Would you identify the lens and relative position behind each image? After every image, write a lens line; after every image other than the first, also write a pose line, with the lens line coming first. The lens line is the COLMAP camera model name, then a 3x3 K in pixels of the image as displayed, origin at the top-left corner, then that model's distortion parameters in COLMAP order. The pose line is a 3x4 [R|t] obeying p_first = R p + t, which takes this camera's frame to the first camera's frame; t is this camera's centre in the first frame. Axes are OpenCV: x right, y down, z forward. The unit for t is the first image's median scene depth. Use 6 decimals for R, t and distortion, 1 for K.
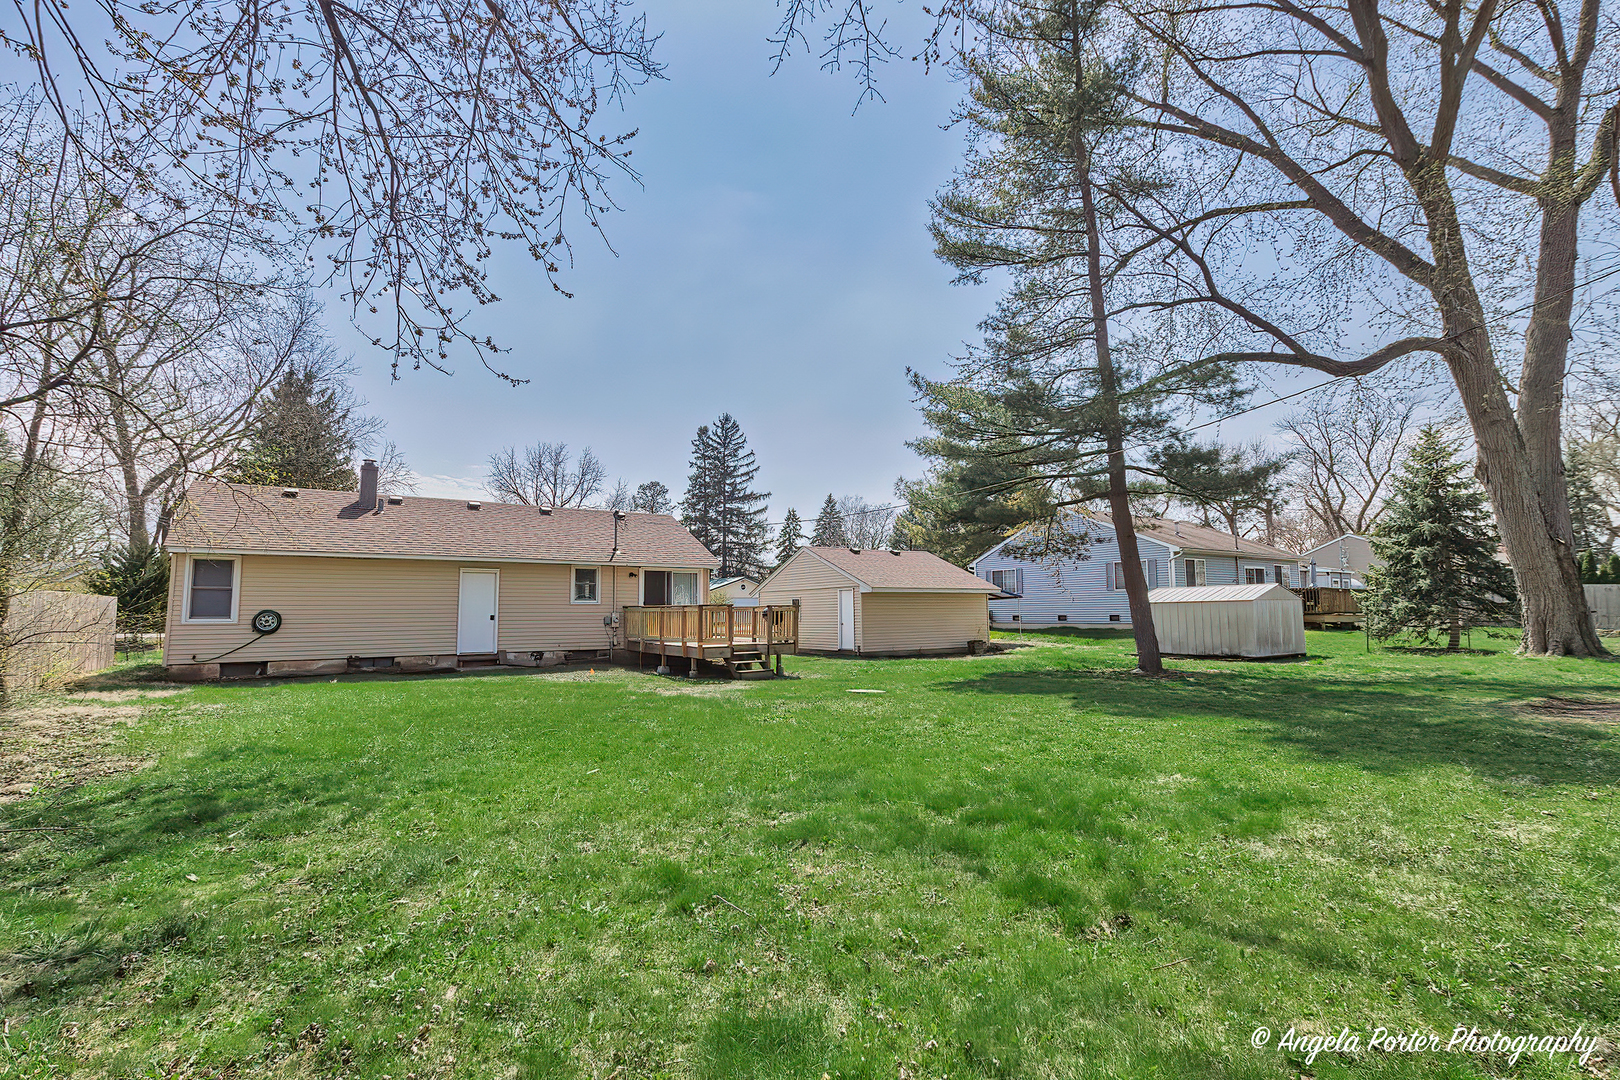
lens RADIAL K [[763.9, 0, 809.4], [0, 763.9, 580.0], [0, 0, 1]] dist [-0.002325, -0.000344]
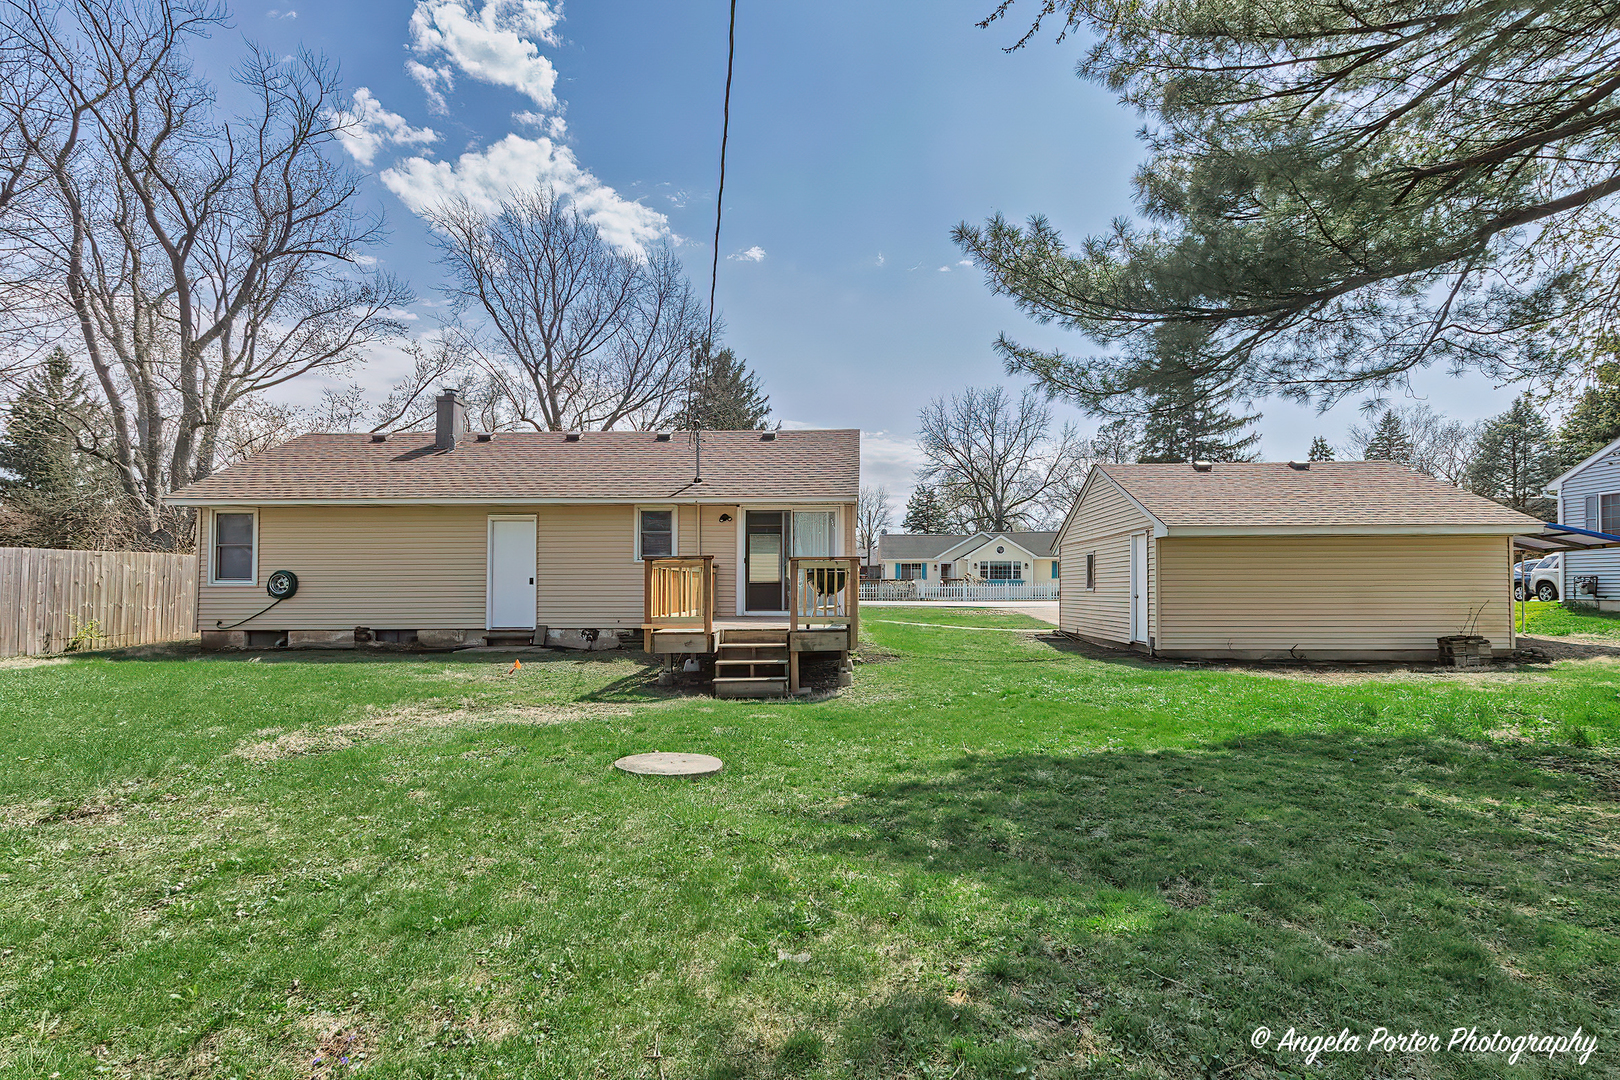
lens RADIAL K [[836.1, 0, 810.7], [0, 836.1, 568.2], [0, 0, 1]] dist [-0.000709, -0.000086]
pose [[0.811471, -0.007071, -0.584351, 0.273576], [0.021440, 0.999614, 0.017677, 0.028320], [0.584000, -0.026873, 0.811309, 0.501603]]
